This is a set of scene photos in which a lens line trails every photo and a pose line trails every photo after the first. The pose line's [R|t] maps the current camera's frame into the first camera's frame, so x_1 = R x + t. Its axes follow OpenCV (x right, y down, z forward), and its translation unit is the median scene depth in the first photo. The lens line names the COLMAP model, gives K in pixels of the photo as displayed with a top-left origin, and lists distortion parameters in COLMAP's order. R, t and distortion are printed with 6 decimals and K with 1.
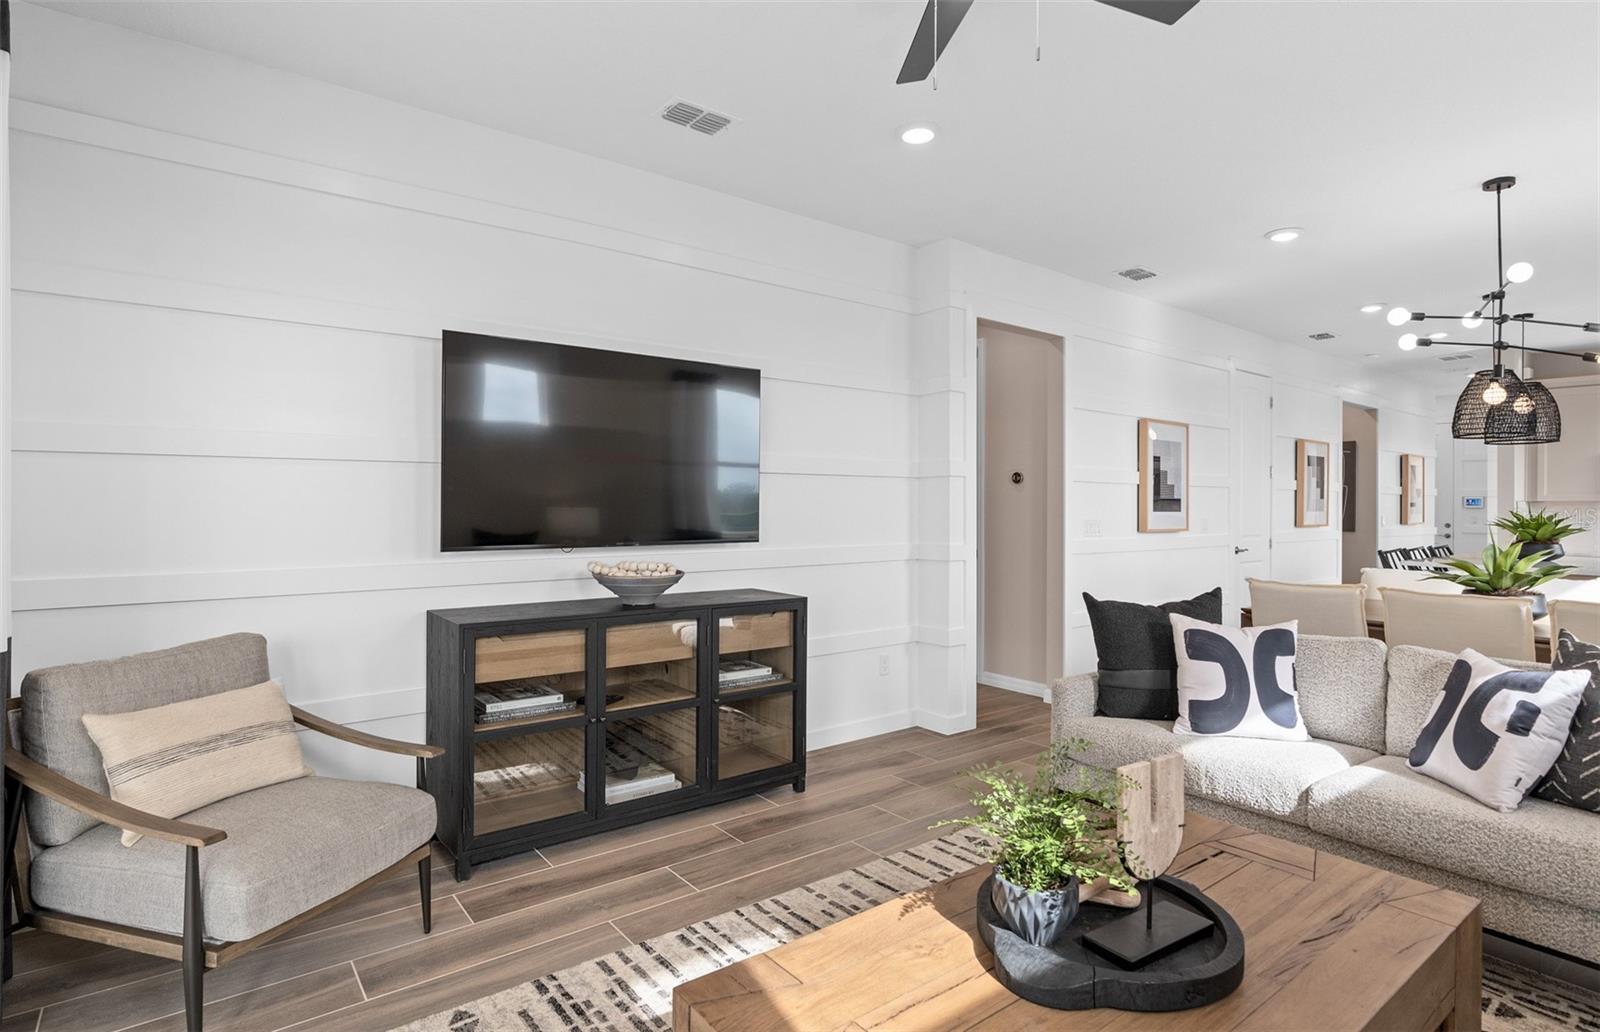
lens RADIAL K [[815.8, 0, 799.7], [0, 815.8, 511.1], [0, 0, 1]] dist [-0.015917, 0.001122]
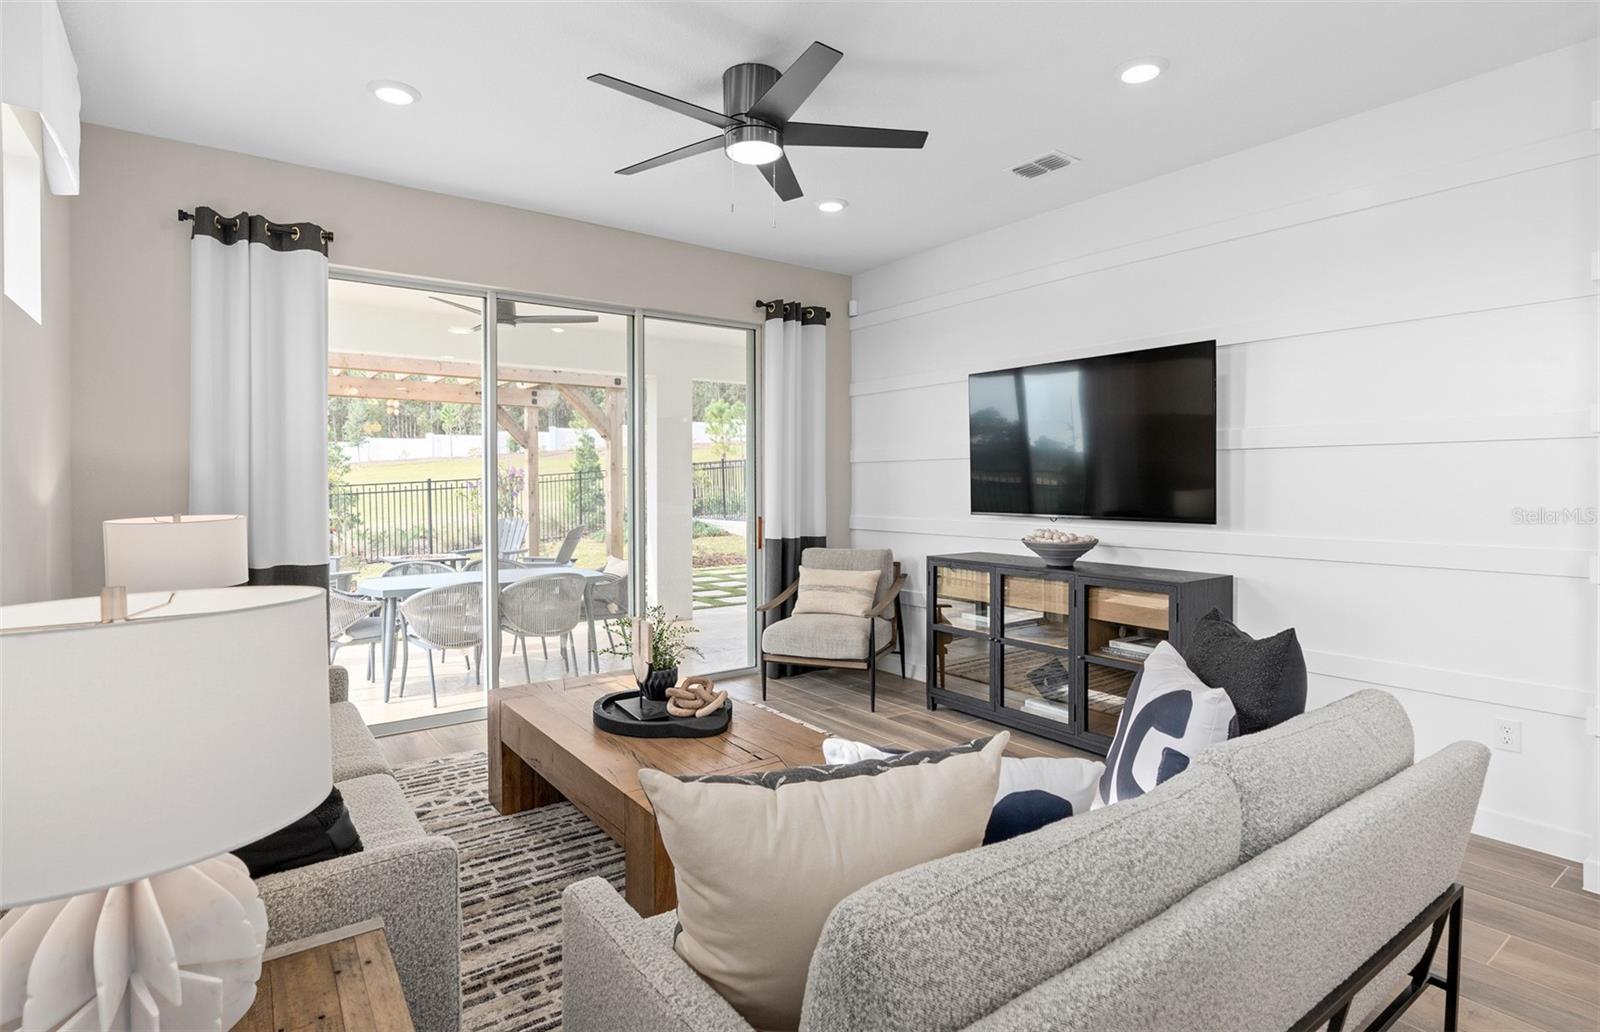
lens RADIAL K [[815.8, 0, 801.7], [0, 815.8, 506.0], [0, 0, 1]] dist [-0.015917, 0.001122]
pose [[-0.032194, 0.023807, -0.999198, 1.230250], [-0.008604, 0.999673, 0.024096, -0.003374], [0.999445, 0.009373, -0.031979, 0.764062]]
